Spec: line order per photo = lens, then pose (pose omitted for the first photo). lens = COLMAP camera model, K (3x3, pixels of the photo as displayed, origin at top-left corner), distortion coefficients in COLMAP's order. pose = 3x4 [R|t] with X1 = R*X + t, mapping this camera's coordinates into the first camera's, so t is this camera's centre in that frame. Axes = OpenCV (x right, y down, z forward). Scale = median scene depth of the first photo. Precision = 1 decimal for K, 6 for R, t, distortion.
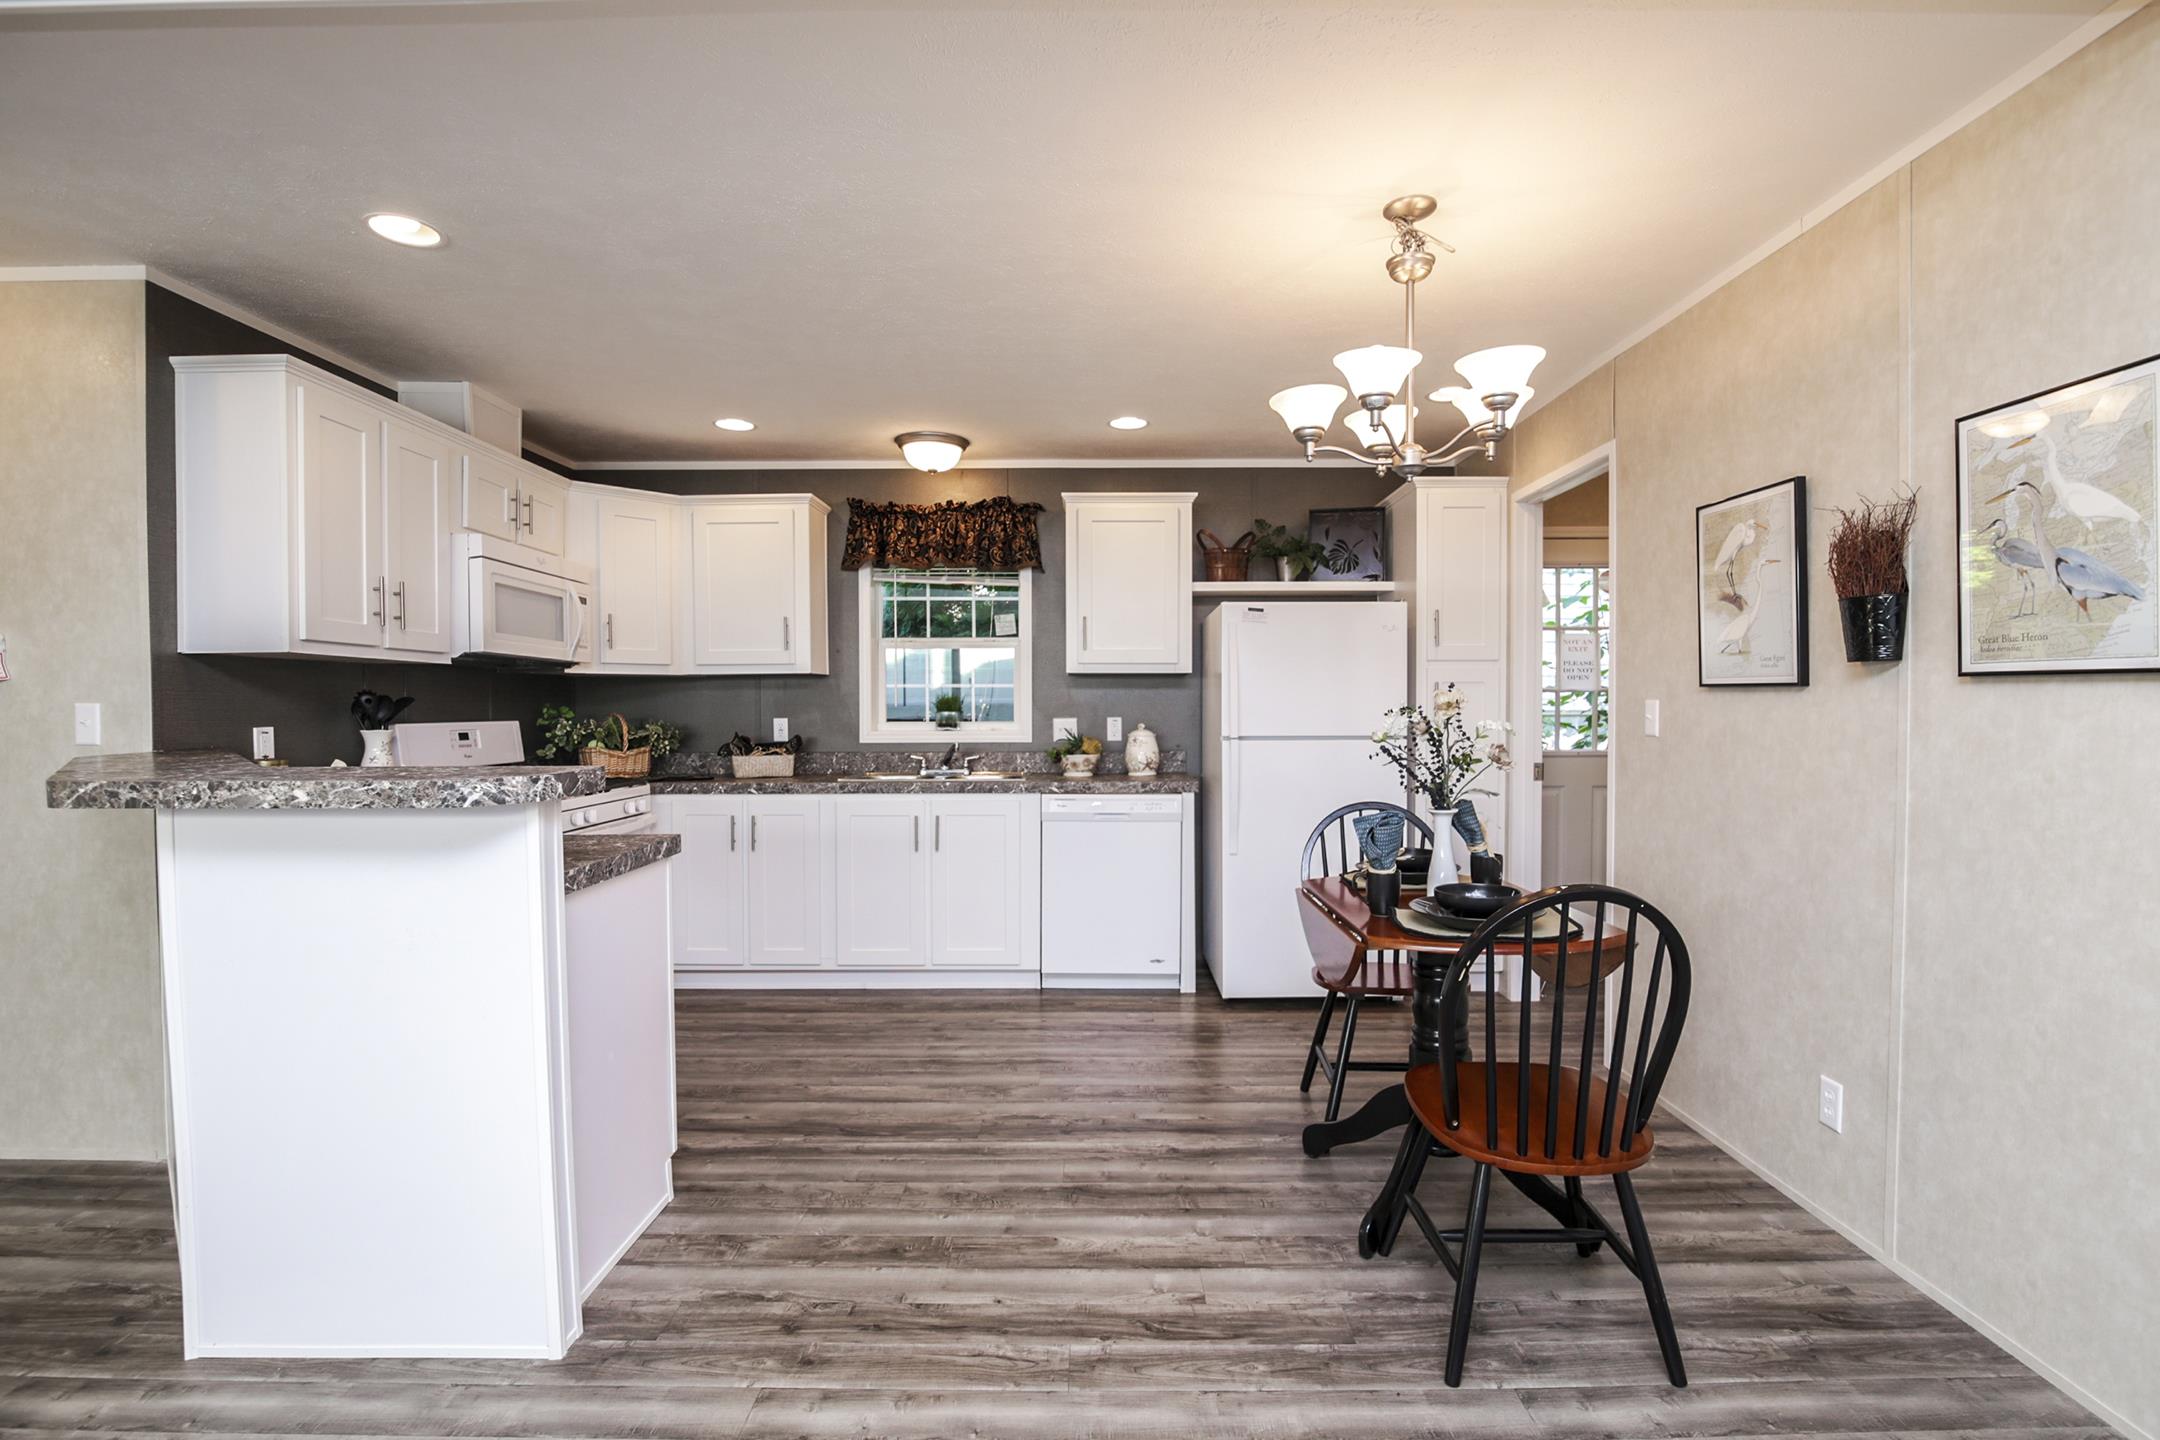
lens RADIAL K [[981.1, 0, 1079.4], [0, 981.1, 727.5], [0, 0, 1]] dist [-0.019779, 0.001152]
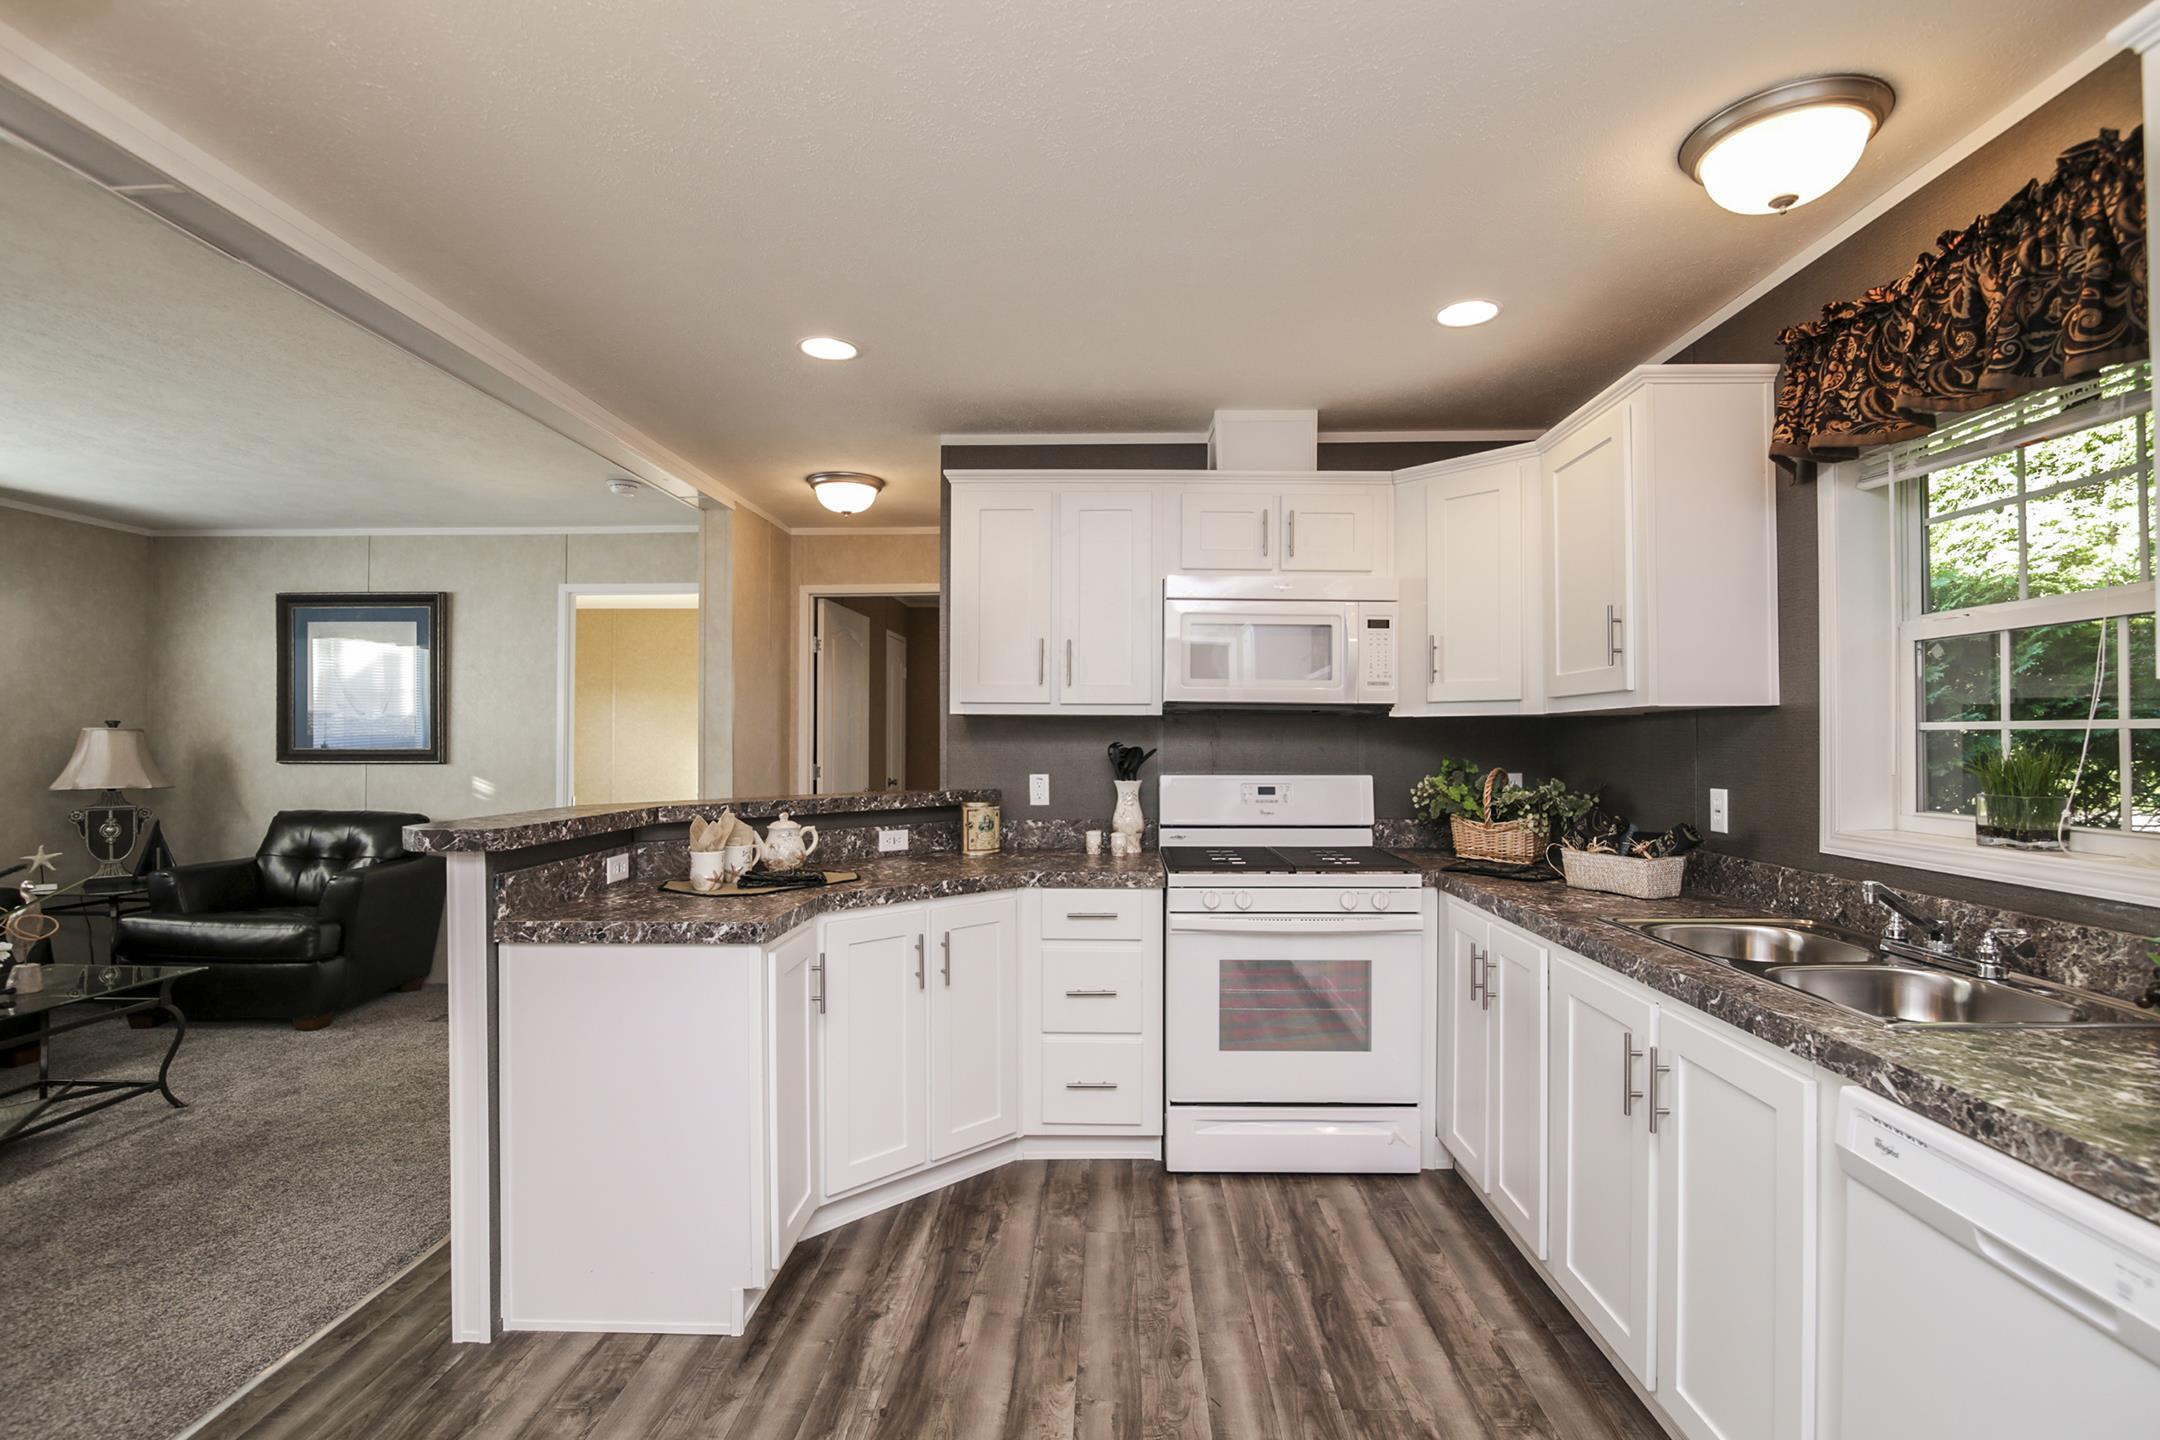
lens RADIAL K [[981.1, 0, 1081.1], [0, 981.1, 727.2], [0, 0, 1]] dist [-0.019779, 0.001152]
pose [[-0.005774, -0.008372, -0.999948, 0.342057], [-0.023484, 0.999690, -0.008235, -0.045905], [0.999708, 0.023435, -0.005969, 0.977183]]
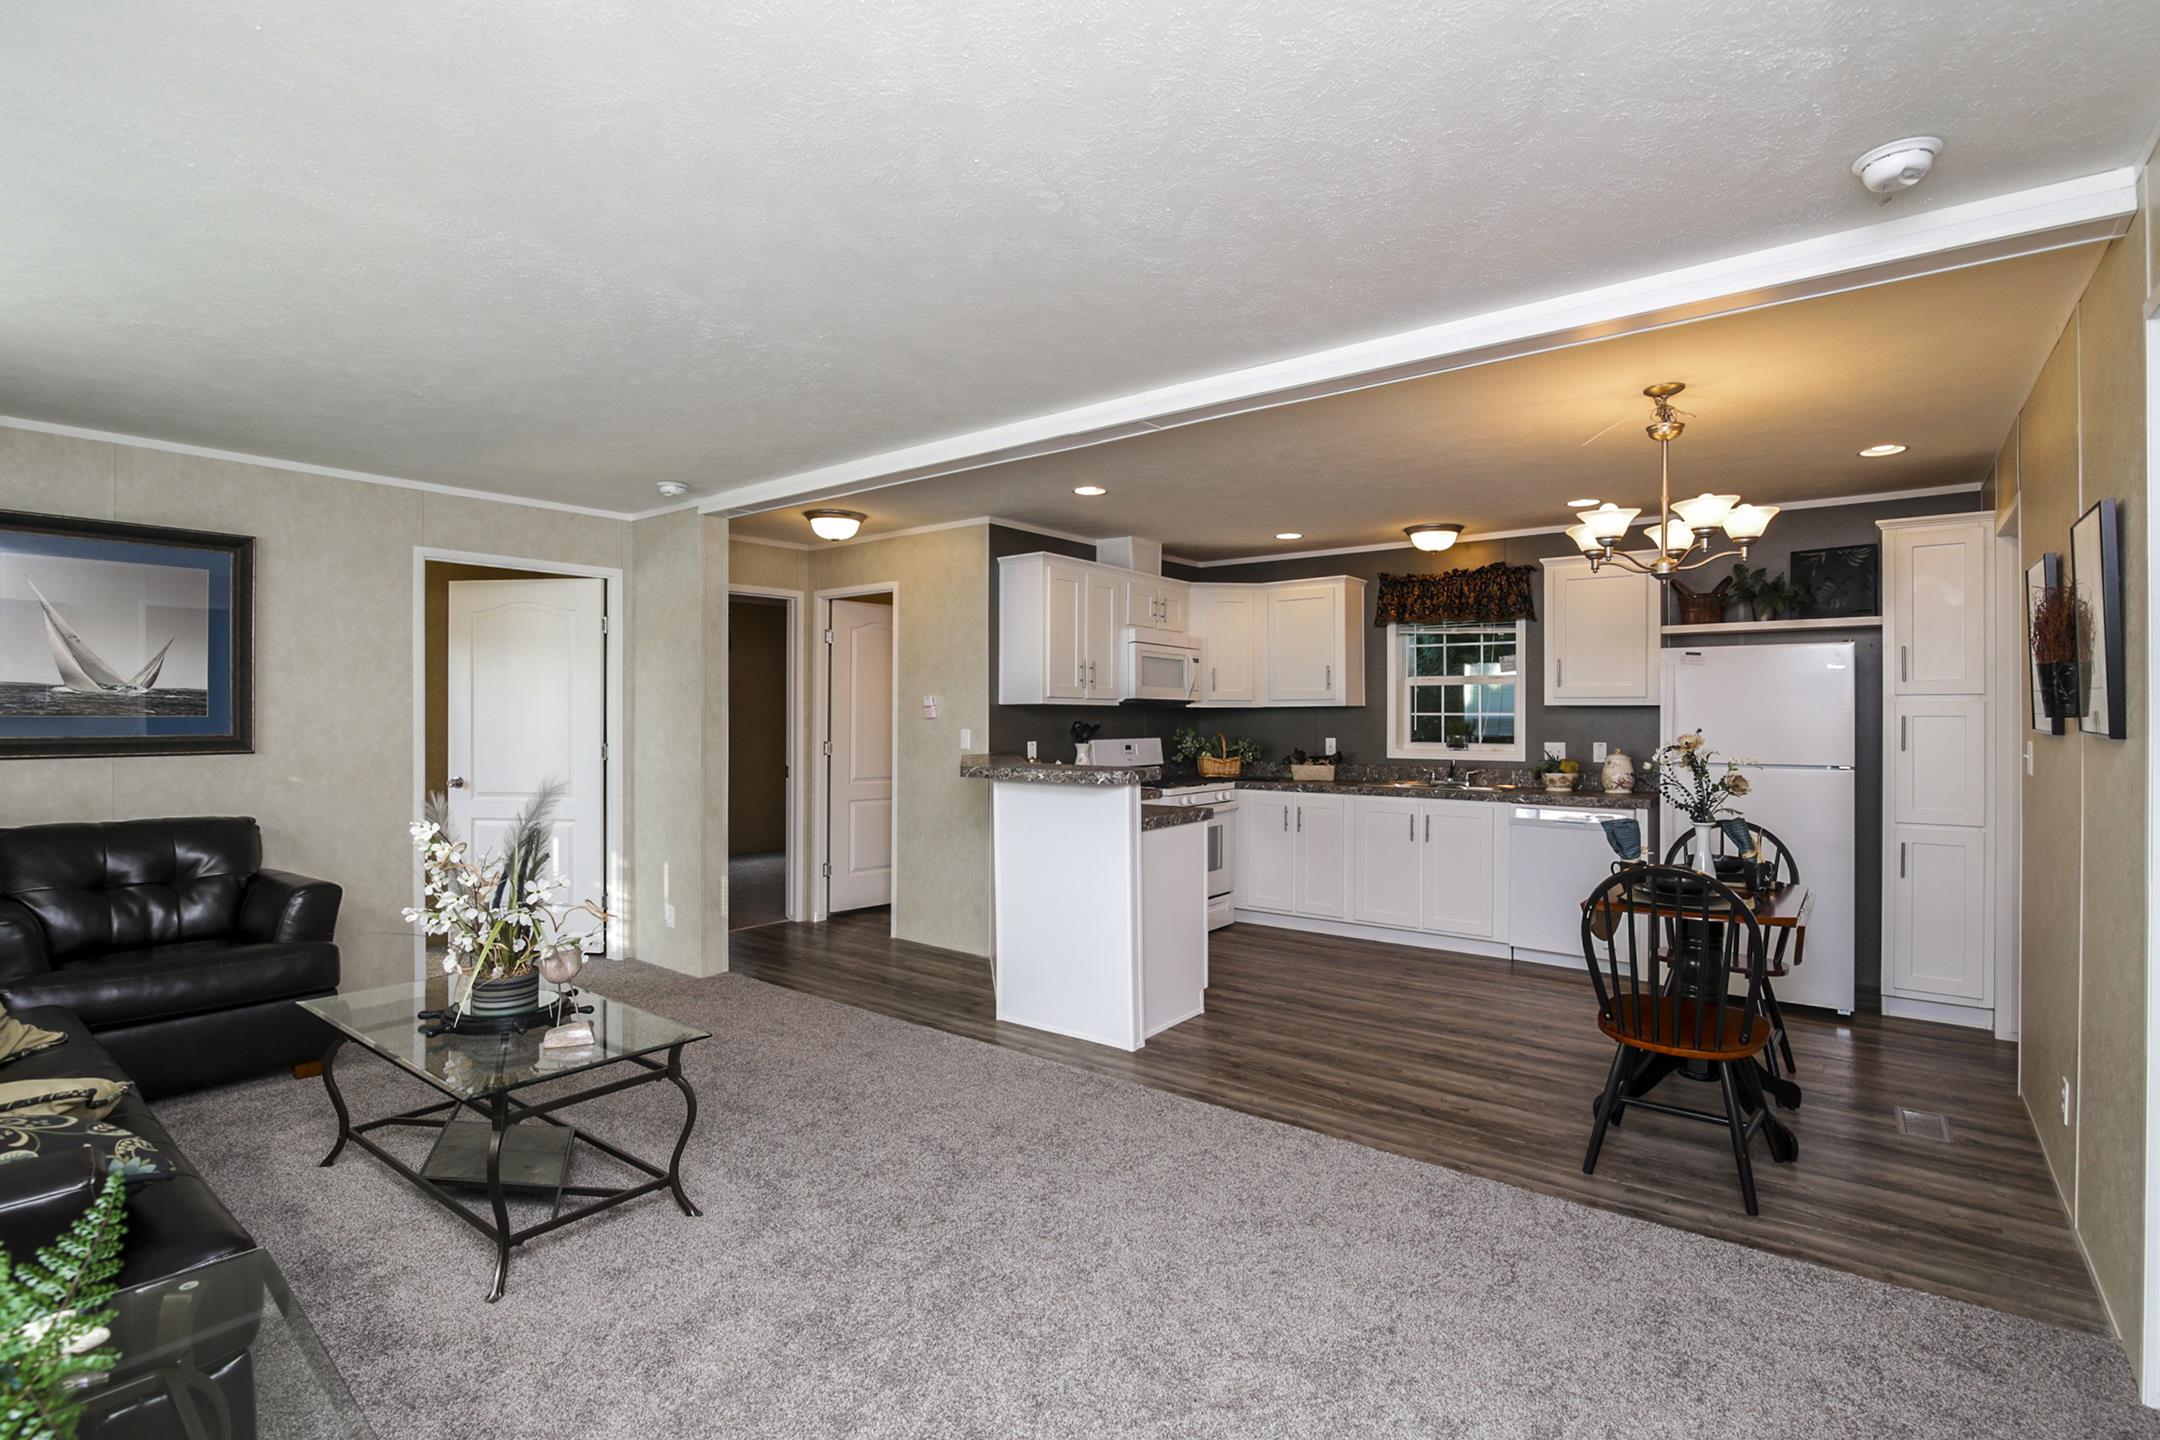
lens RADIAL K [[981.1, 0, 1087.2], [0, 981.1, 721.3], [0, 0, 1]] dist [-0.019779, 0.001152]
pose [[0.795030, 0.006780, -0.606532, 0.373177], [-0.015592, 0.999836, -0.009261, -0.022093], [0.606369, 0.016820, 0.795005, -0.423714]]
